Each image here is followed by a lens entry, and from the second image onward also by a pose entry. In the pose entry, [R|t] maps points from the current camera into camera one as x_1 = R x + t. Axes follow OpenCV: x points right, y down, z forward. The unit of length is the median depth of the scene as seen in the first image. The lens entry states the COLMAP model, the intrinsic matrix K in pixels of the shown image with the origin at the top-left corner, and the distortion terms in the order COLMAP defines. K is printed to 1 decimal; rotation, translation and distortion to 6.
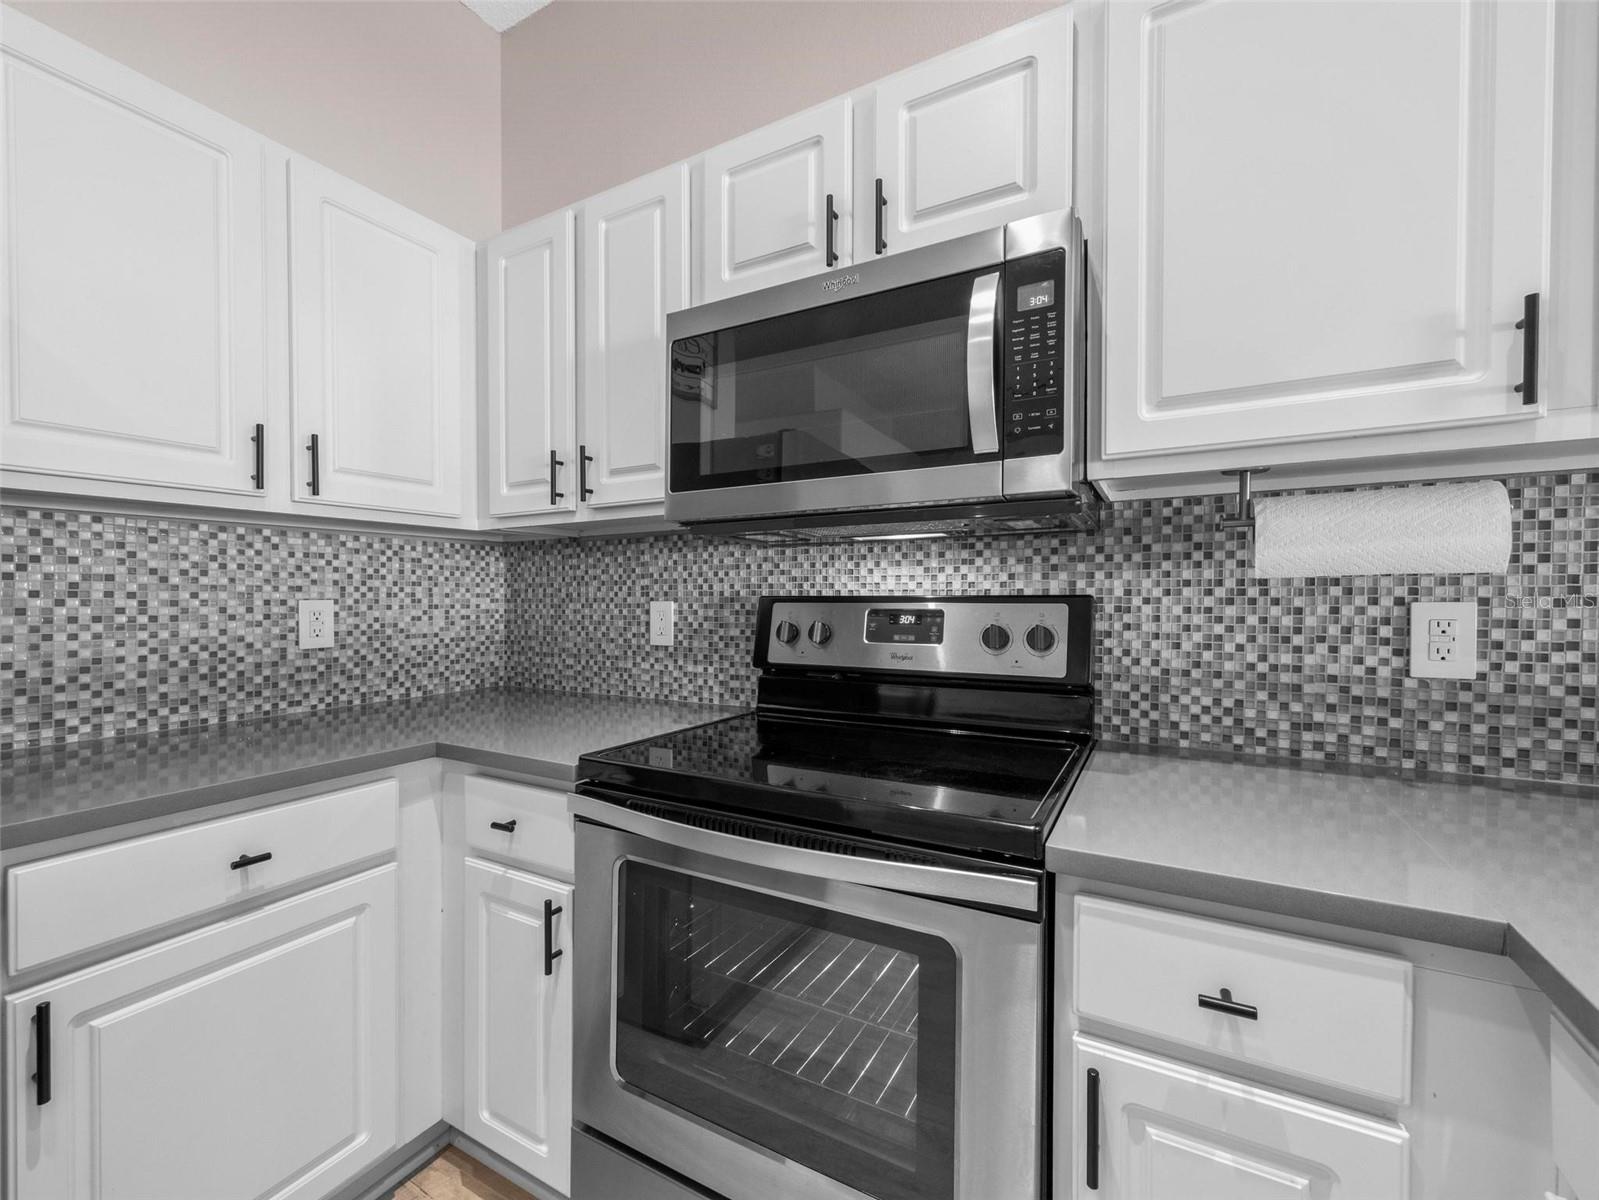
lens RADIAL K [[668.9, 0, 801.4], [0, 668.9, 599.3], [0, 0, 1]] dist [-0.002337, 0.001572]
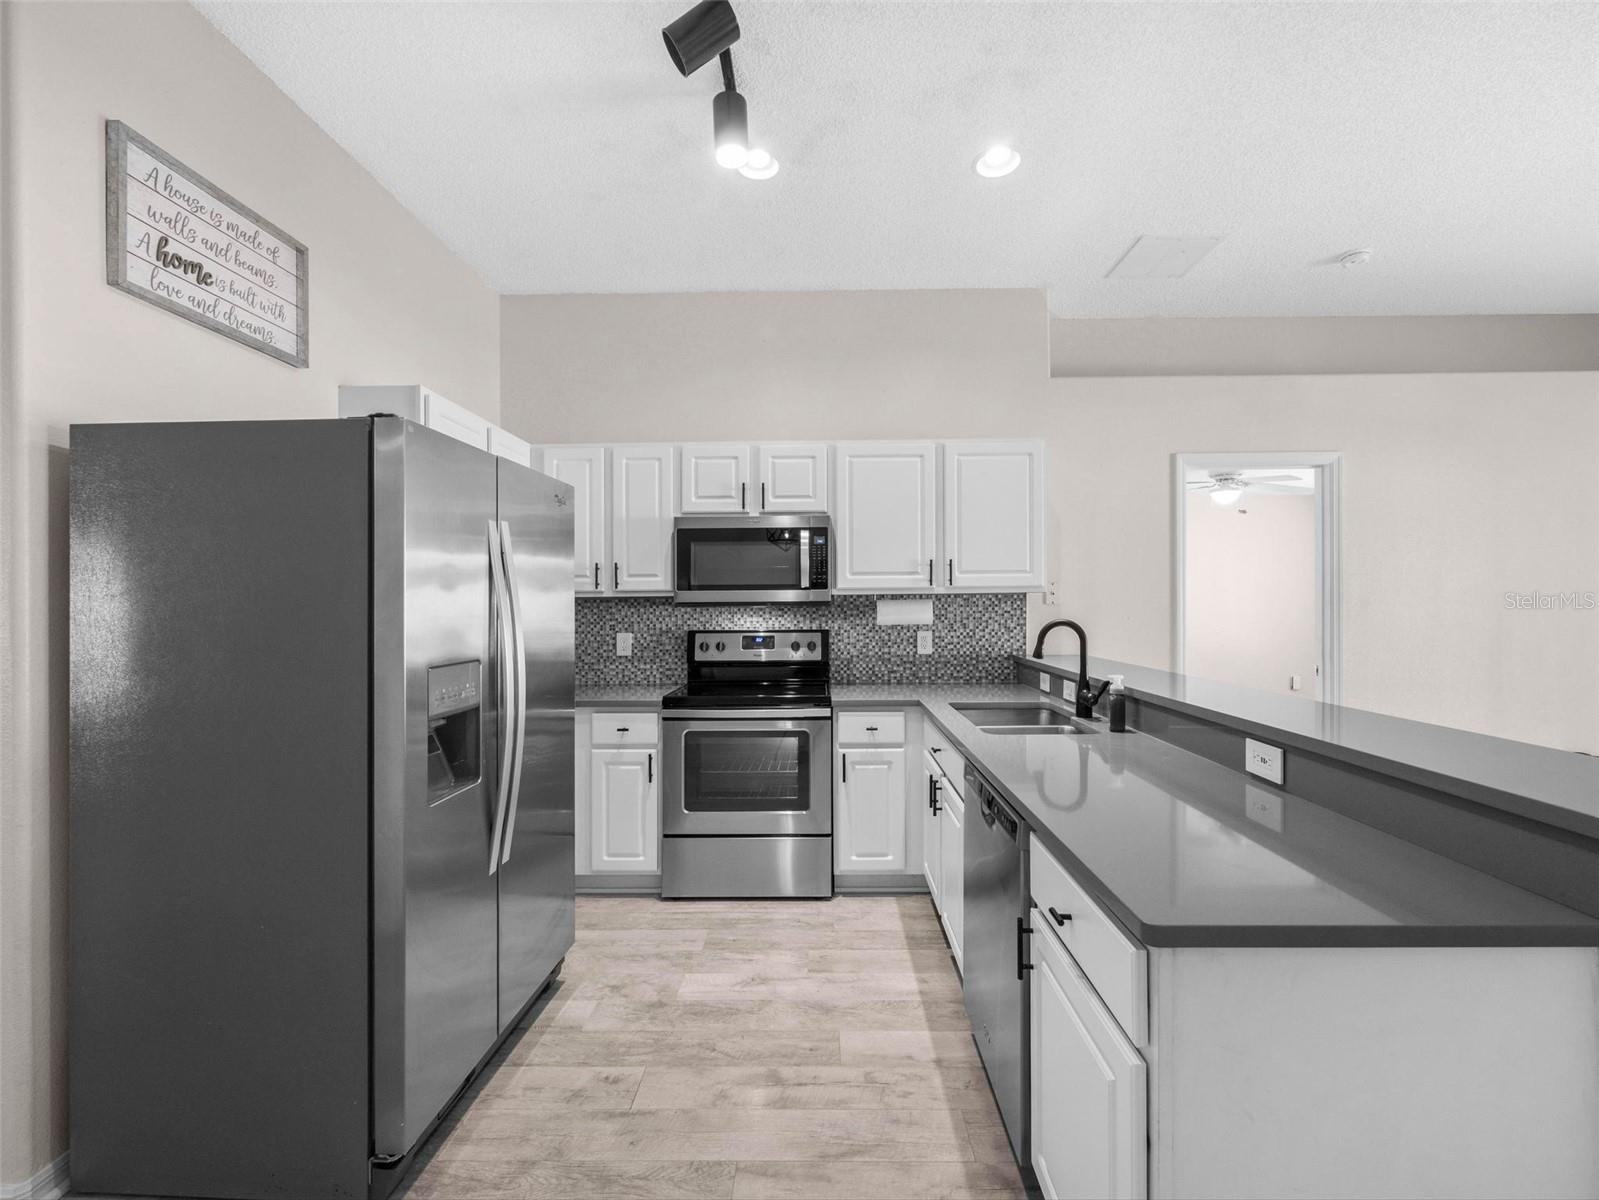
lens RADIAL K [[668.9, 0, 818.0], [0, 668.9, 597.8], [0, 0, 1]] dist [-0.002337, 0.001572]
pose [[0.876090, 0.001456, 0.482146, -0.869464], [0.005085, 0.999912, -0.012259, -0.096899], [-0.482122, 0.013192, 0.876005, -1.302766]]
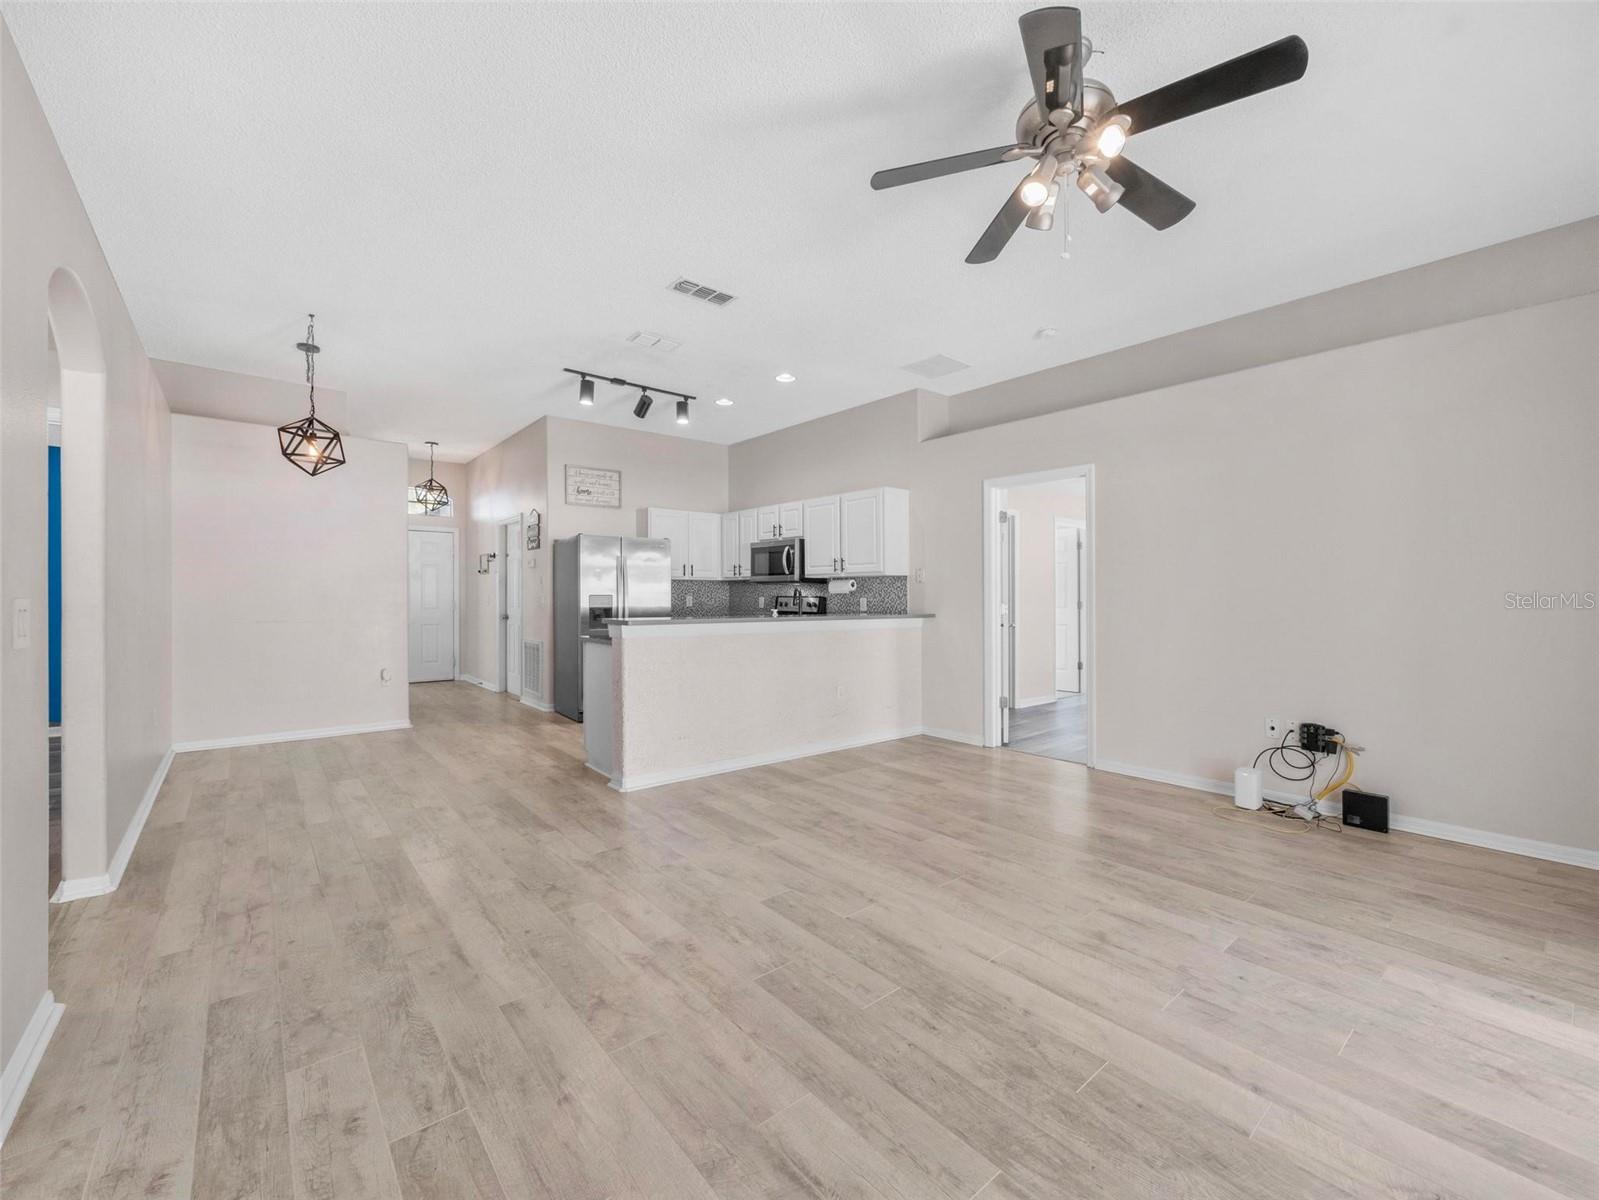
lens RADIAL K [[668.9, 0, 815.5], [0, 668.9, 599.5], [0, 0, 1]] dist [-0.002337, 0.001572]
pose [[0.937210, 0.010785, -0.348599, 2.054774], [-0.010421, 0.999941, 0.002918, 0.003610], [0.348610, 0.000898, 0.937268, -3.654250]]
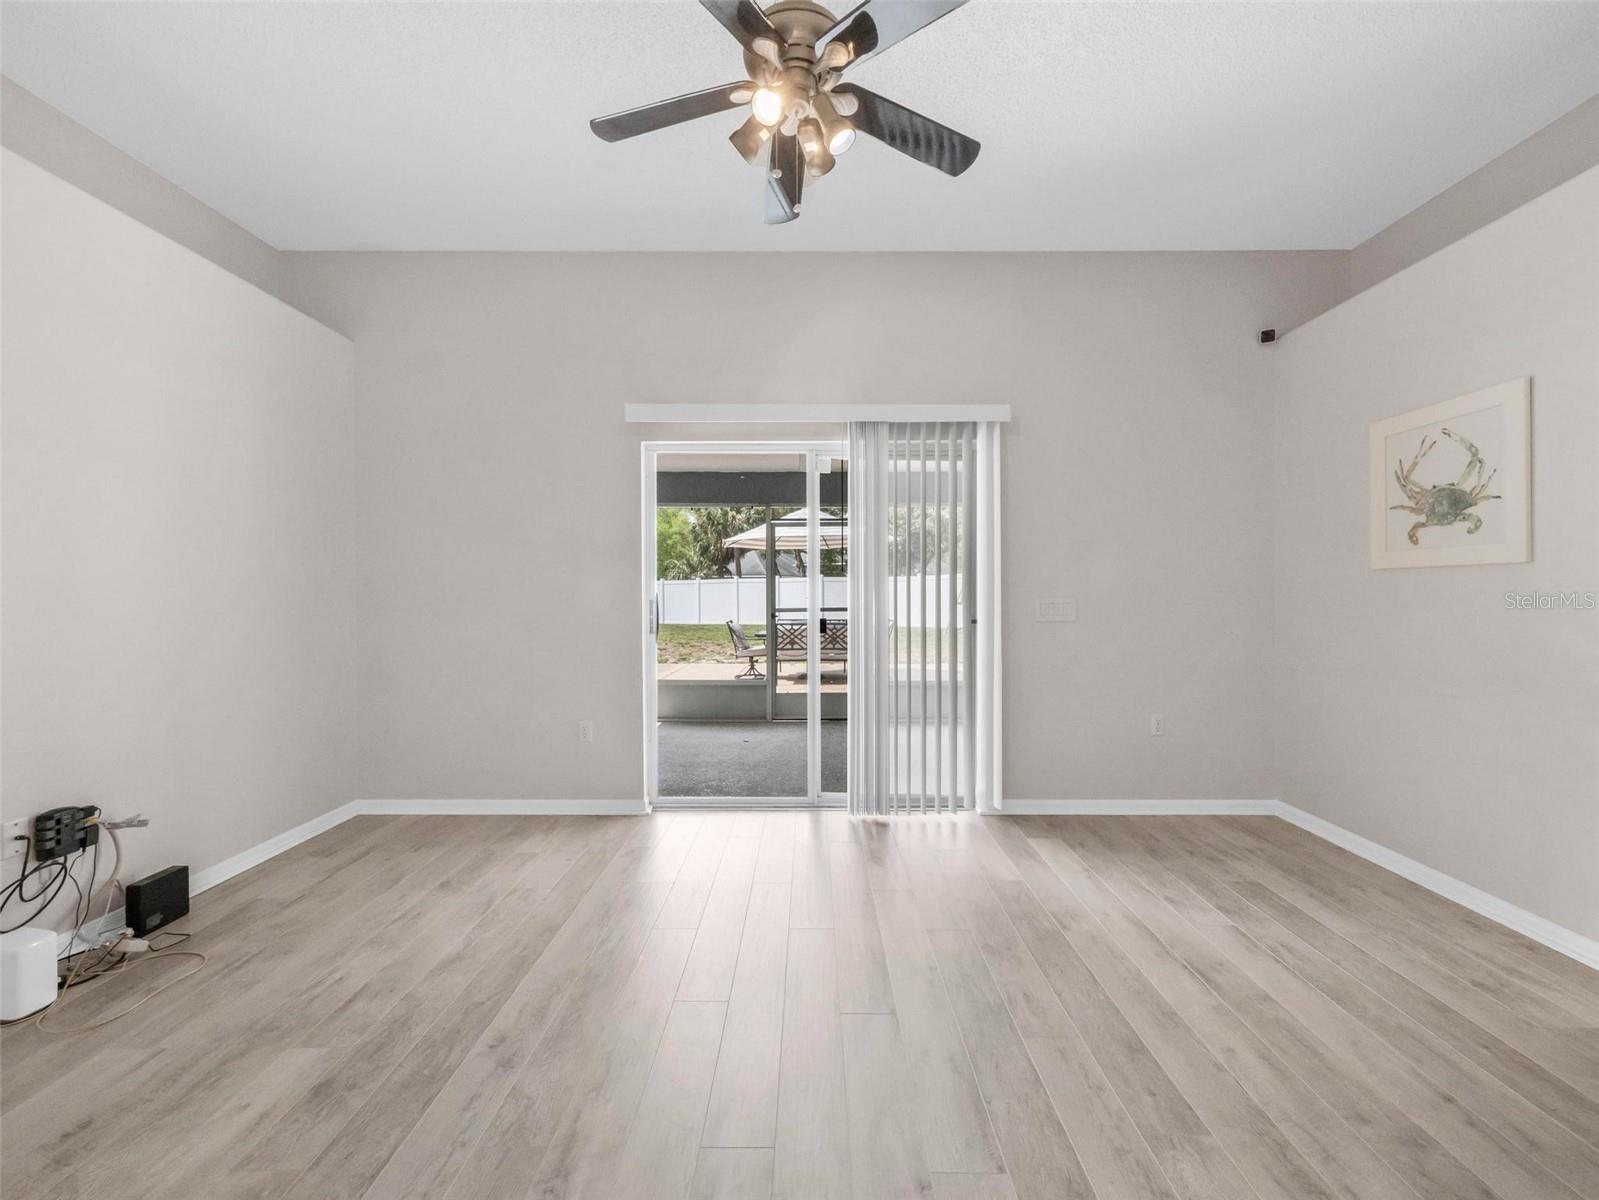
lens RADIAL K [[668.9, 0, 806.7], [0, 668.9, 591.7], [0, 0, 1]] dist [-0.002337, 0.001572]
pose [[-0.479160, 0.008110, 0.877690, 0.788413], [0.004411, 0.999967, -0.006832, -0.002165], [-0.877716, 0.000598, -0.479180, -1.242677]]
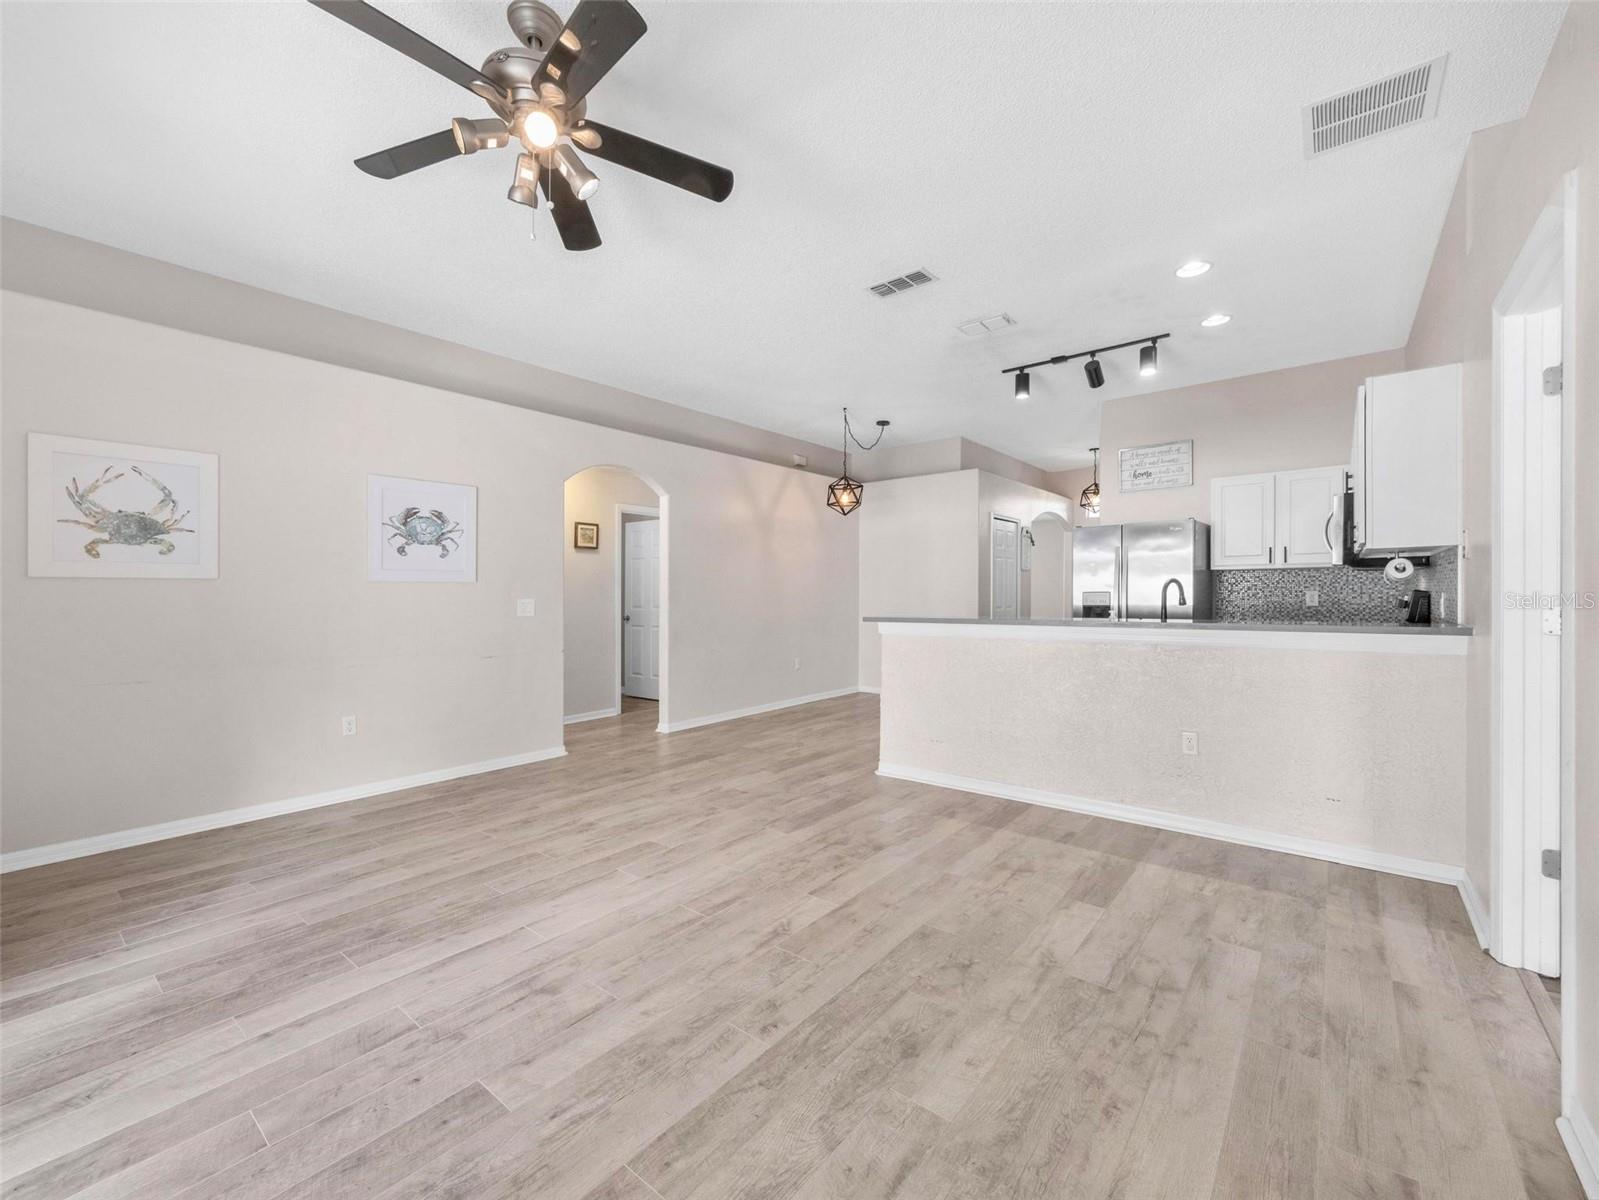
lens RADIAL K [[668.9, 0, 795.7], [0, 668.9, 605.1], [0, 0, 1]] dist [-0.002337, 0.001572]
pose [[-0.175759, 0.023755, -0.984147, 3.465148], [0.006453, 0.999715, 0.022978, -0.023731], [0.984412, -0.002312, -0.175863, -1.048905]]
